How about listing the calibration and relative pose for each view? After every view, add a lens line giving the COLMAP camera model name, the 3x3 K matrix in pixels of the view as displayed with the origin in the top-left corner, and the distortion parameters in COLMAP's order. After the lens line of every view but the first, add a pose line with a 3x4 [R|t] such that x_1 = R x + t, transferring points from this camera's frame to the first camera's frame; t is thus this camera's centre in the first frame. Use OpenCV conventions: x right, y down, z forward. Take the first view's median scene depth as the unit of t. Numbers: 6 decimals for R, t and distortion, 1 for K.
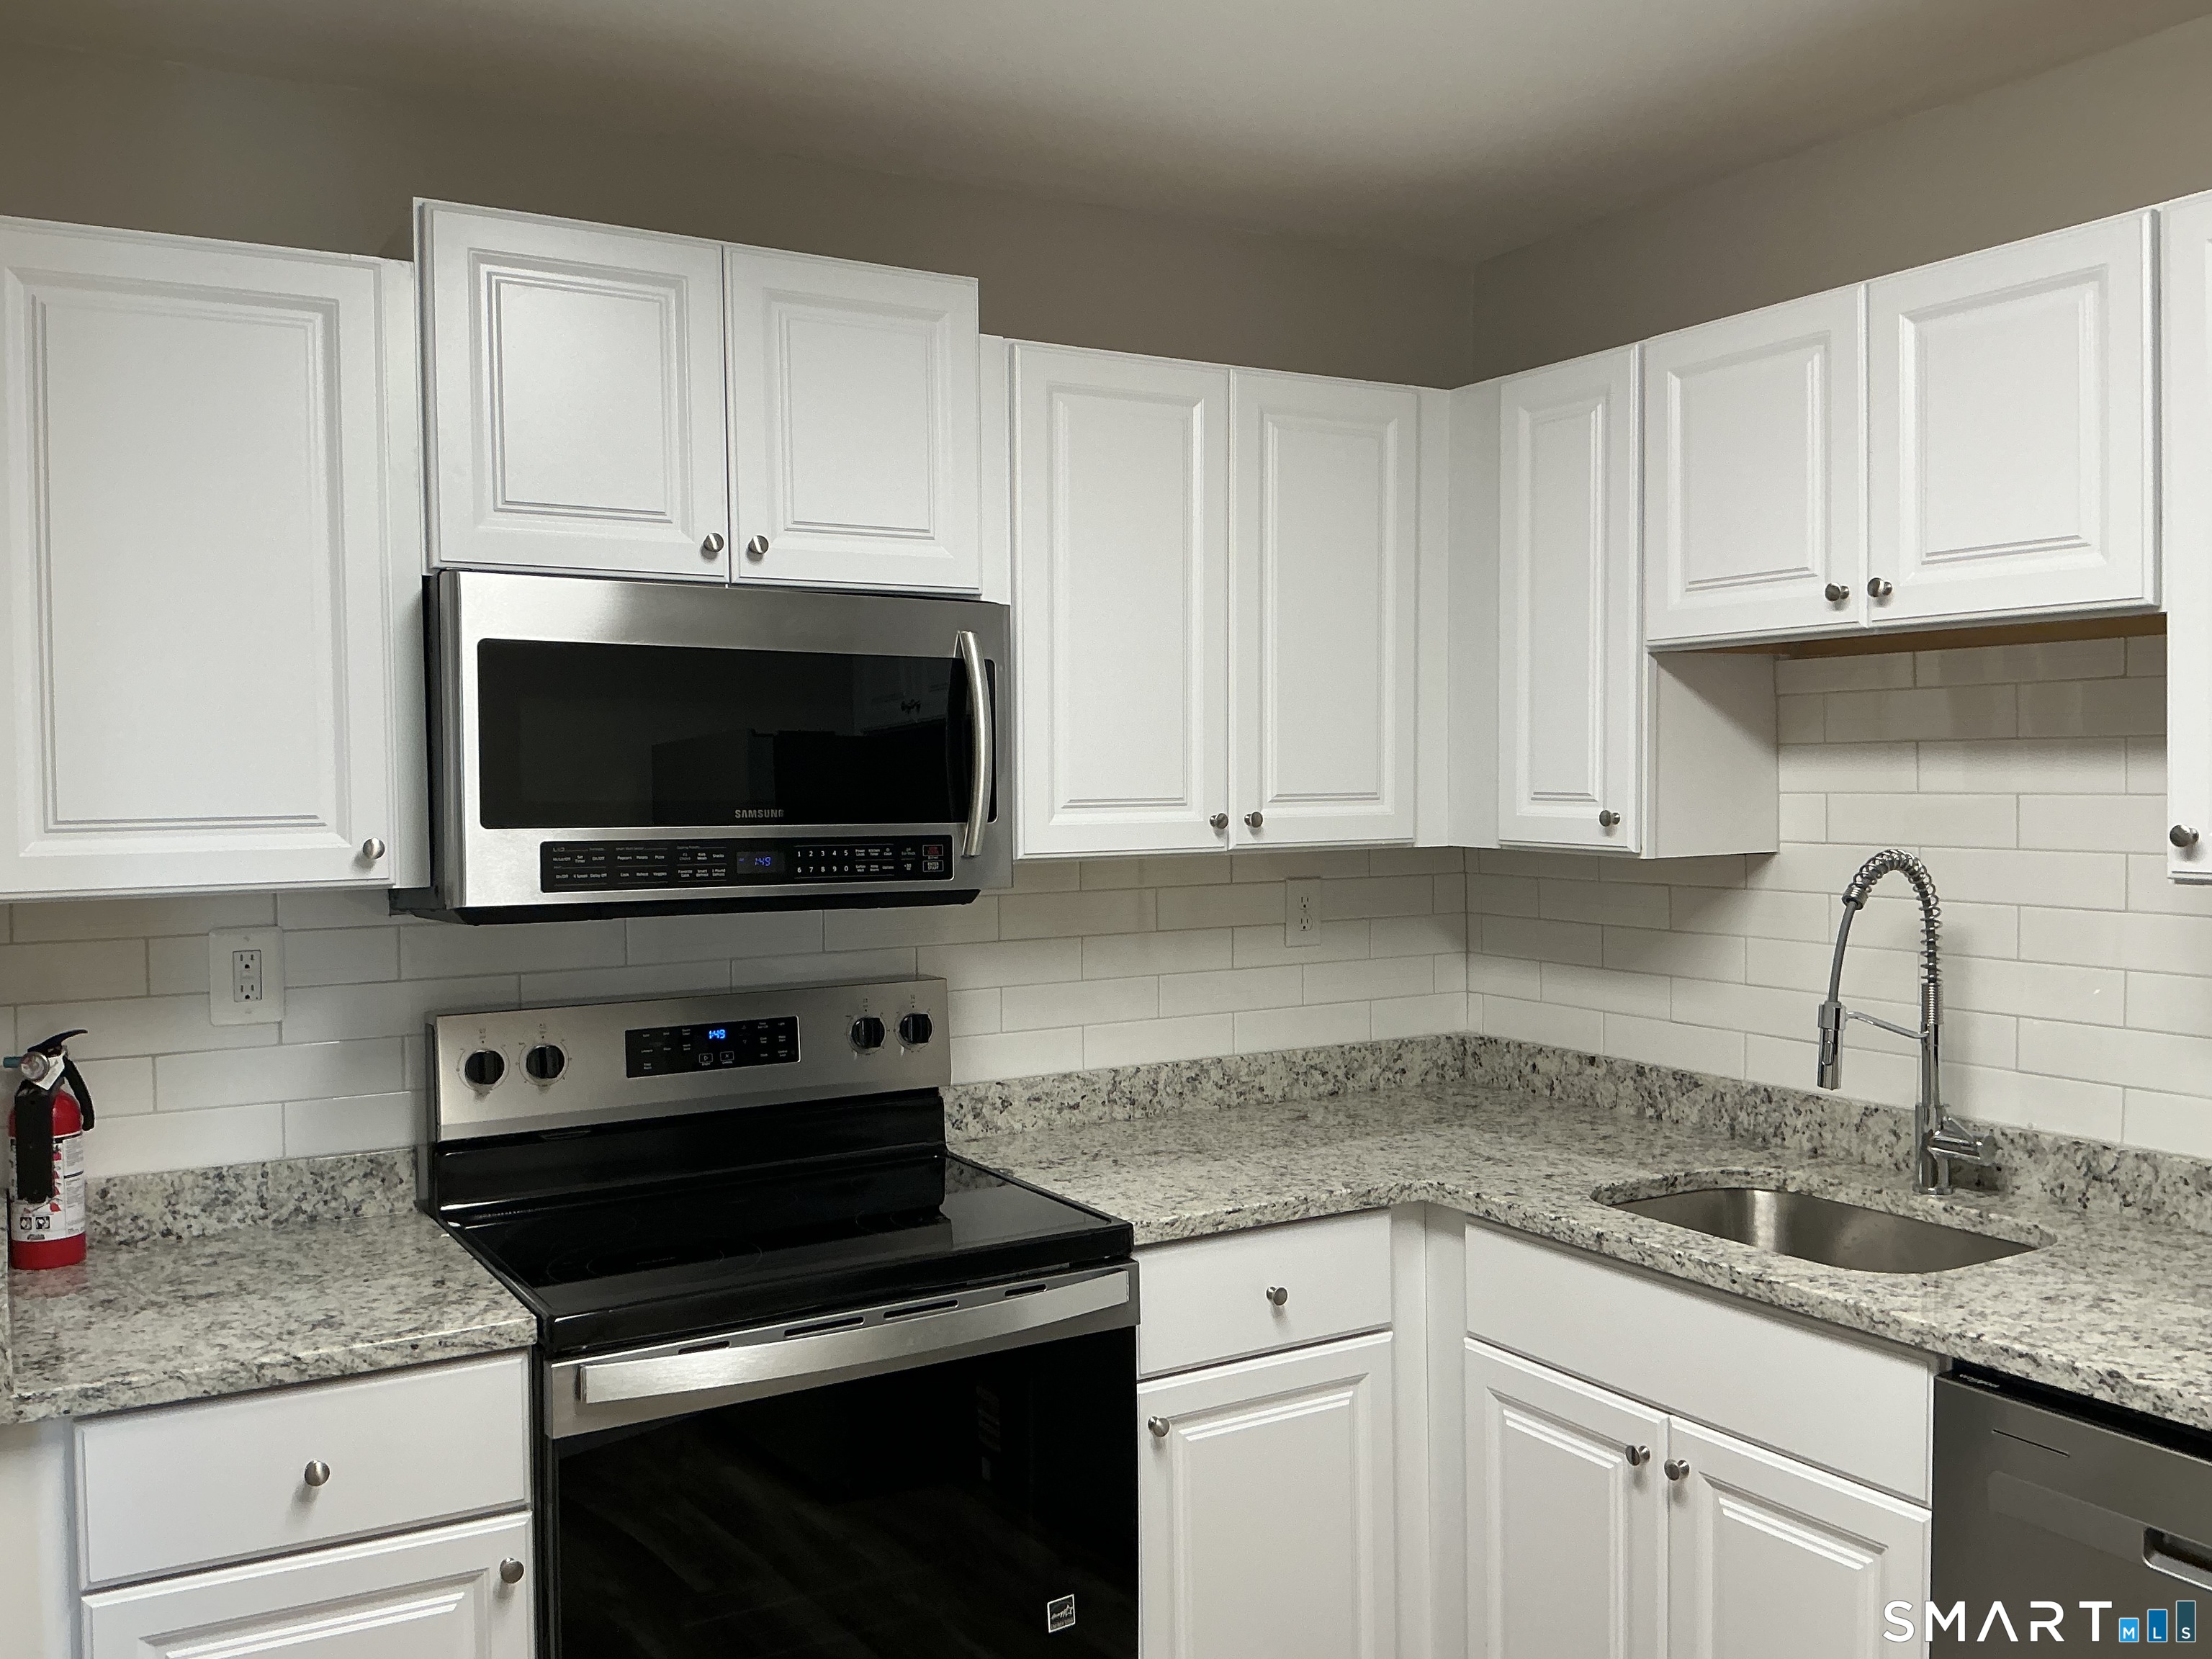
lens RADIAL K [[1882.3, 0, 1105.0], [0, 1882.3, 827.6], [0, 0, 1]] dist [0.115263, -0.240978]
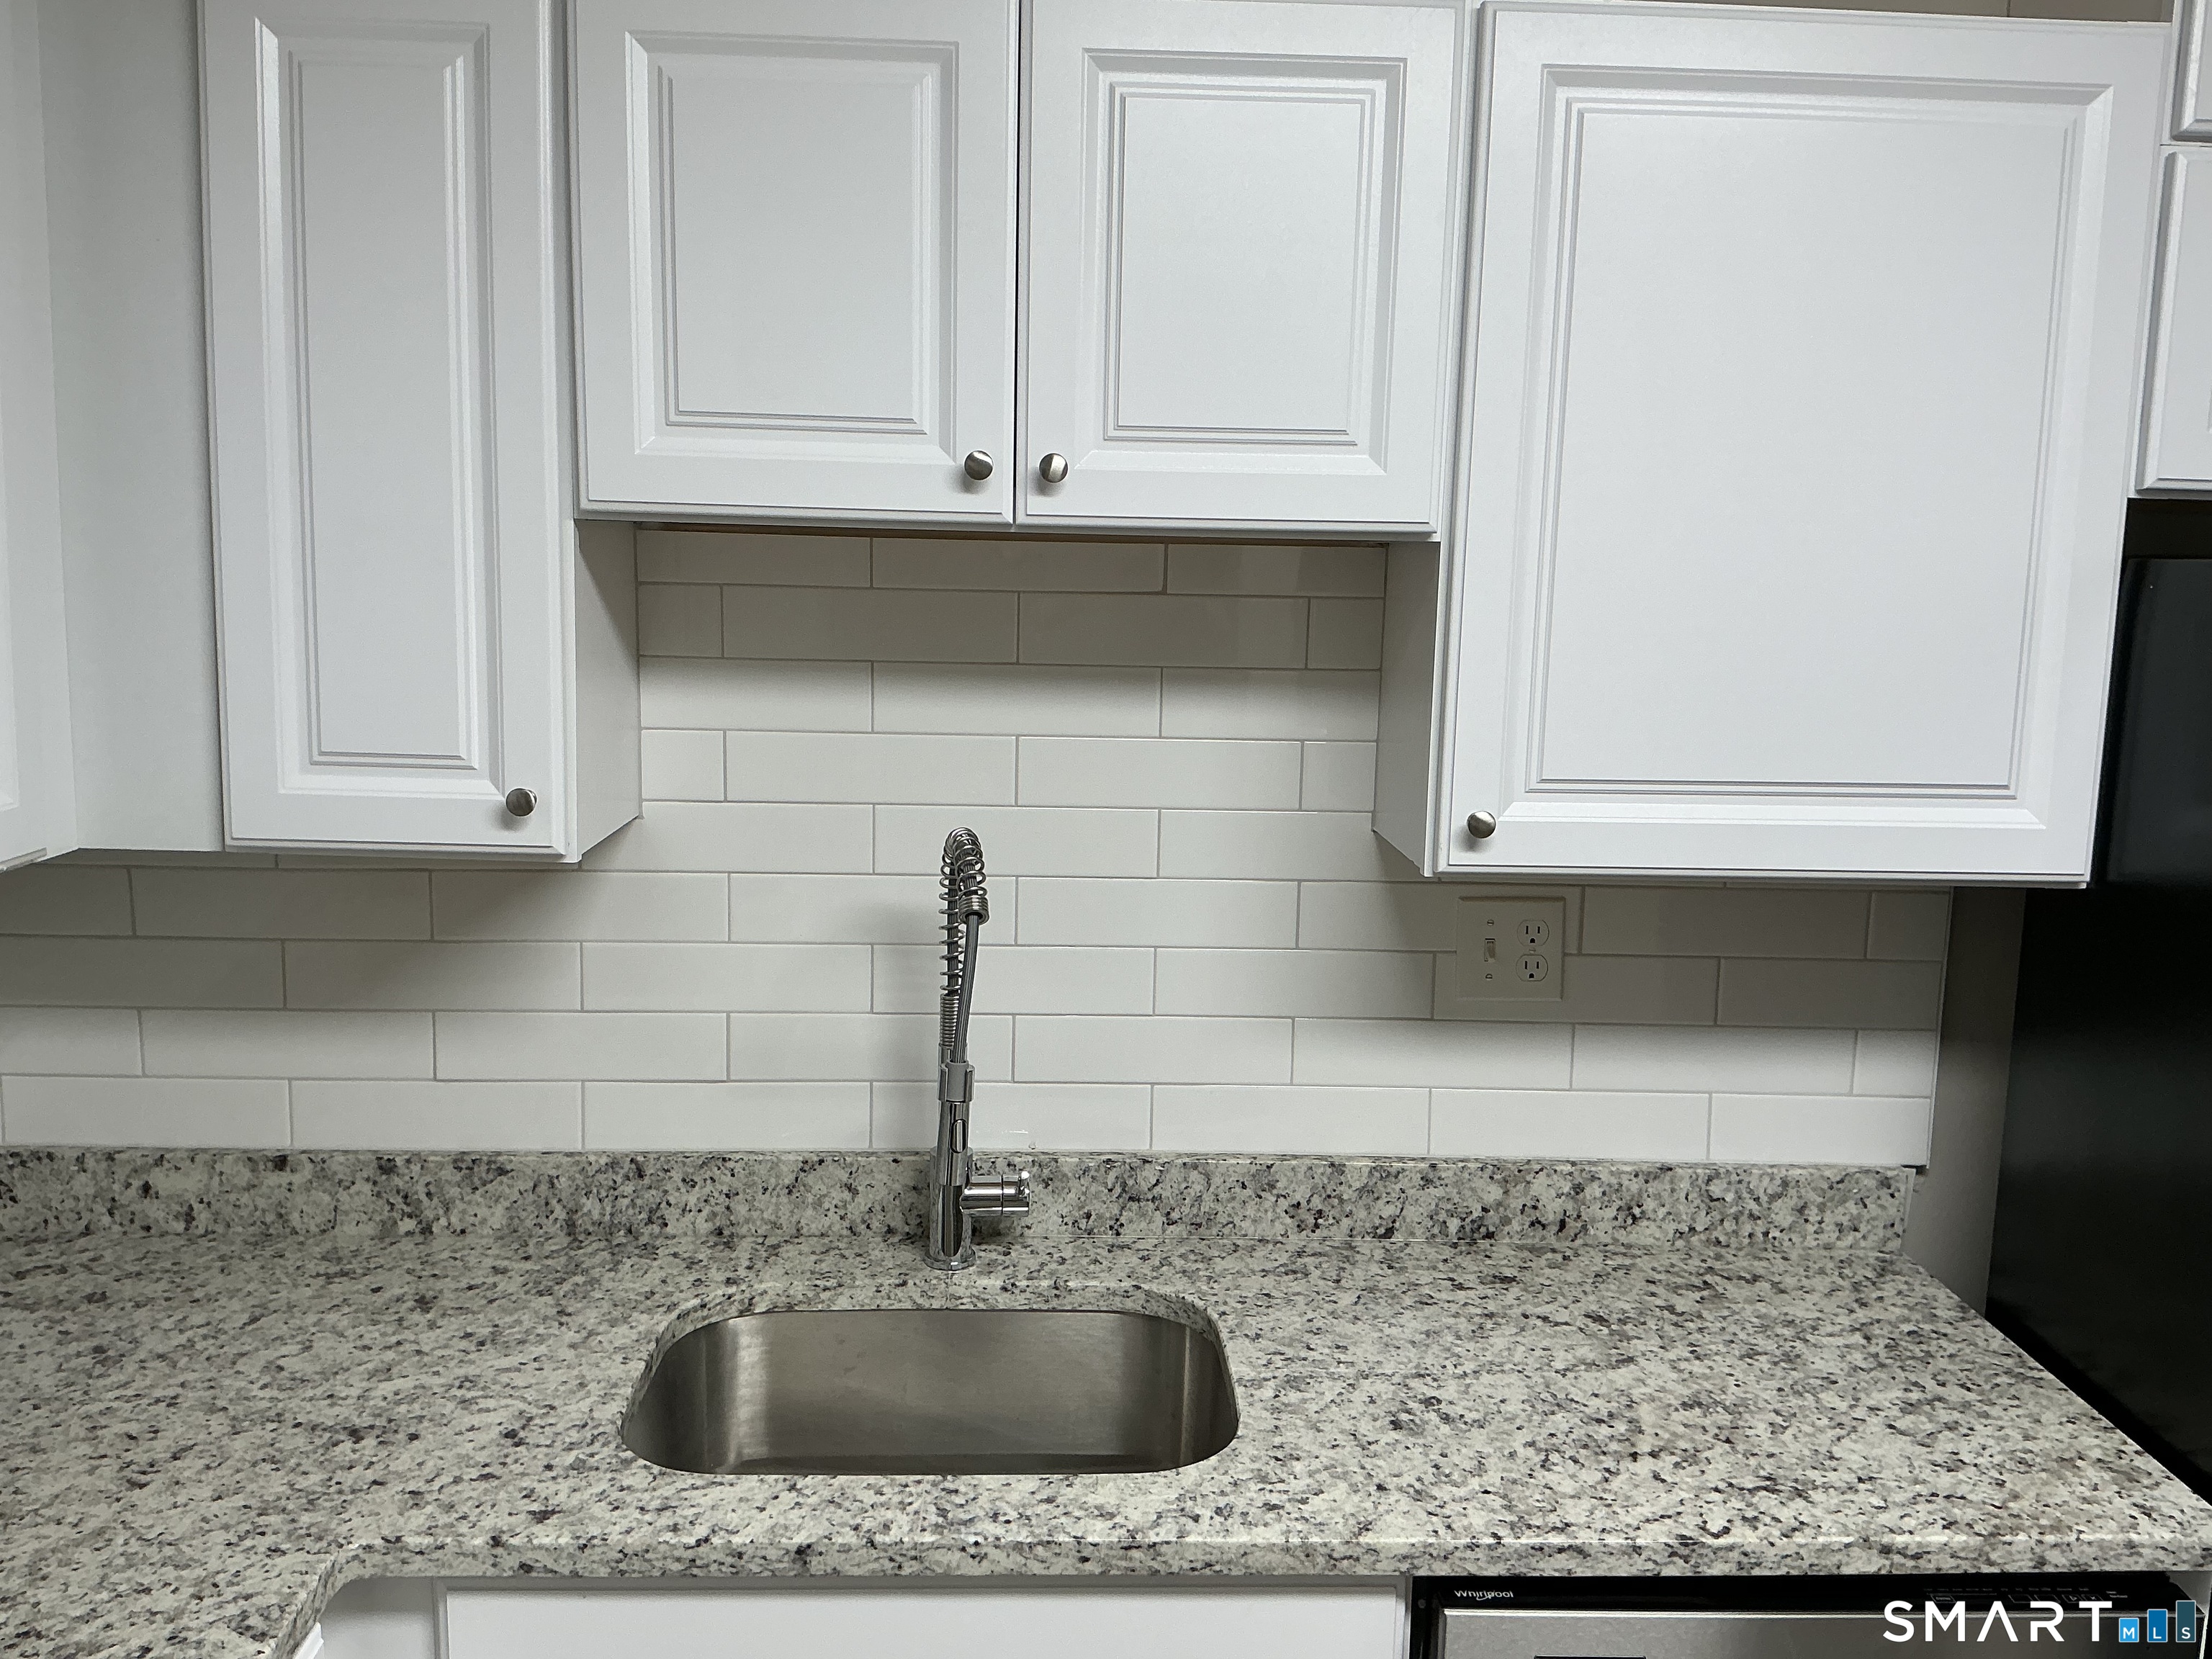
lens RADIAL K [[1882.3, 0, 1111.0], [0, 1882.3, 818.4], [0, 0, 1]] dist [0.115263, -0.240978]
pose [[0.467856, -0.115029, 0.876287, -0.174837], [-0.001760, 0.991371, 0.131075, -0.082653], [-0.883803, -0.062866, 0.463617, 0.605072]]
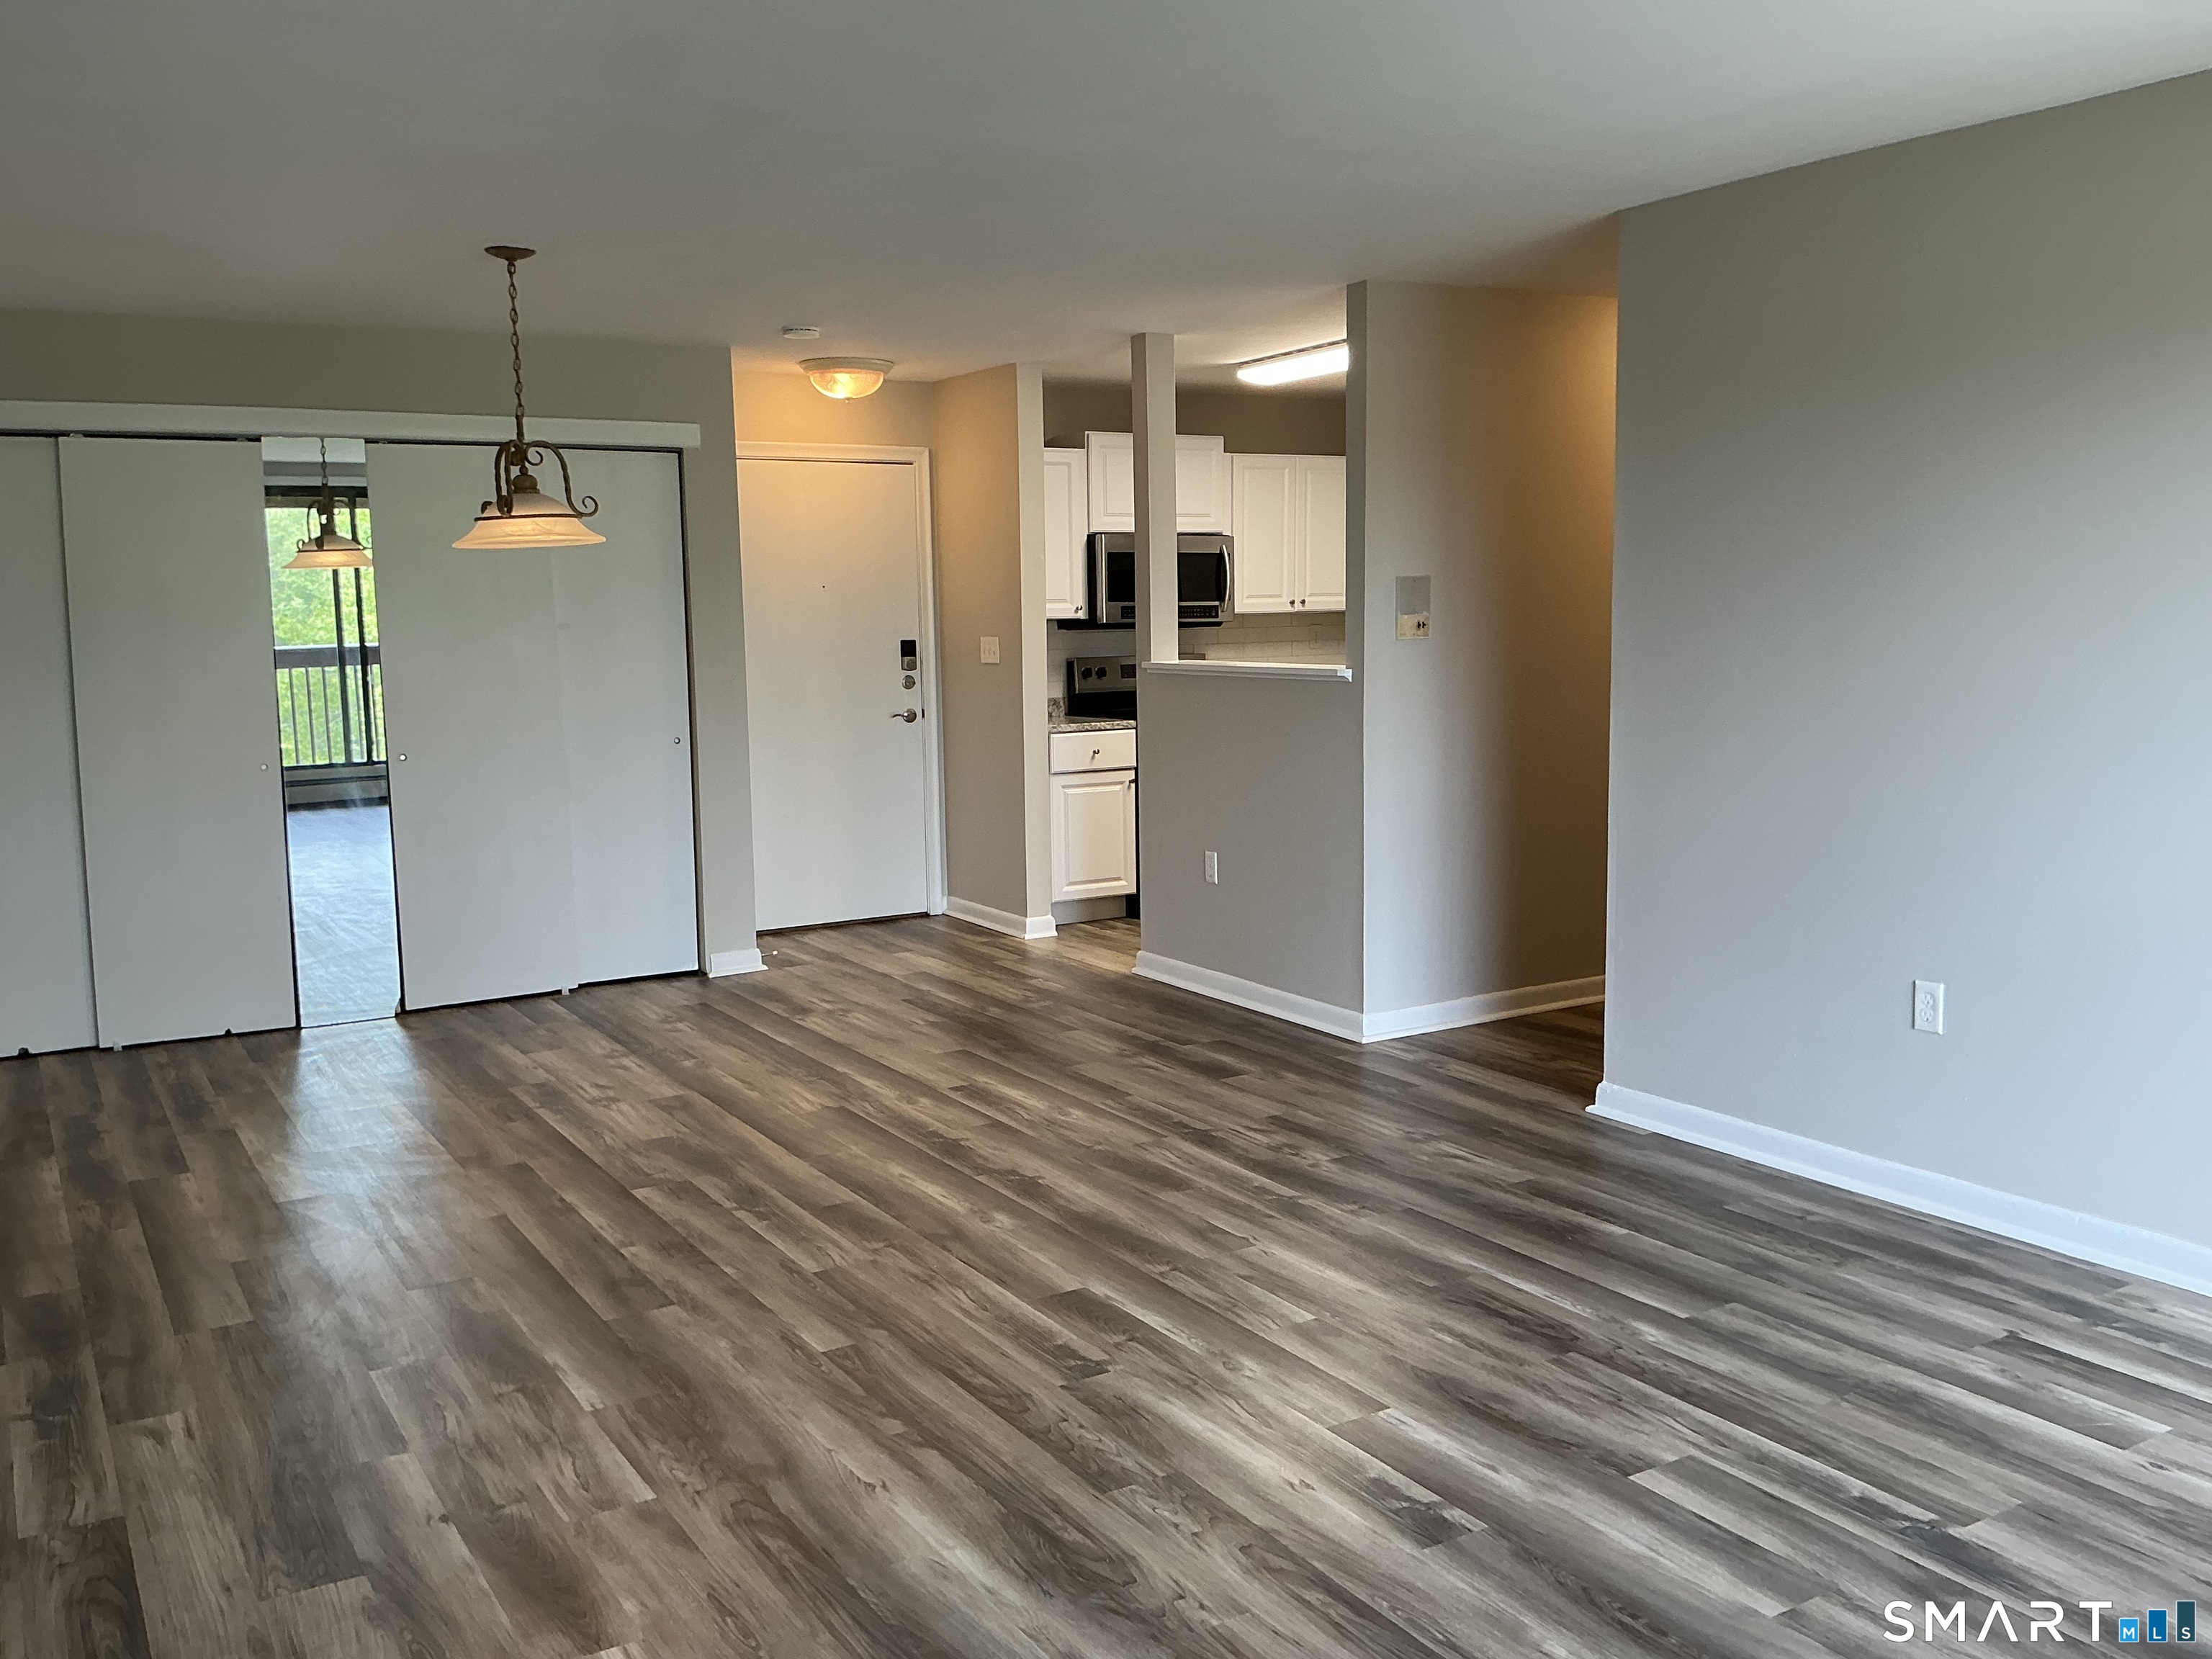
lens RADIAL K [[1882.3, 0, 1103.8], [0, 1882.3, 832.4], [0, 0, 1]] dist [0.115263, -0.240978]
pose [[0.999616, -0.008695, 0.026316, -0.467855], [0.006070, 0.995146, 0.098226, 0.092874], [-0.027042, -0.098028, 0.994816, -2.980449]]
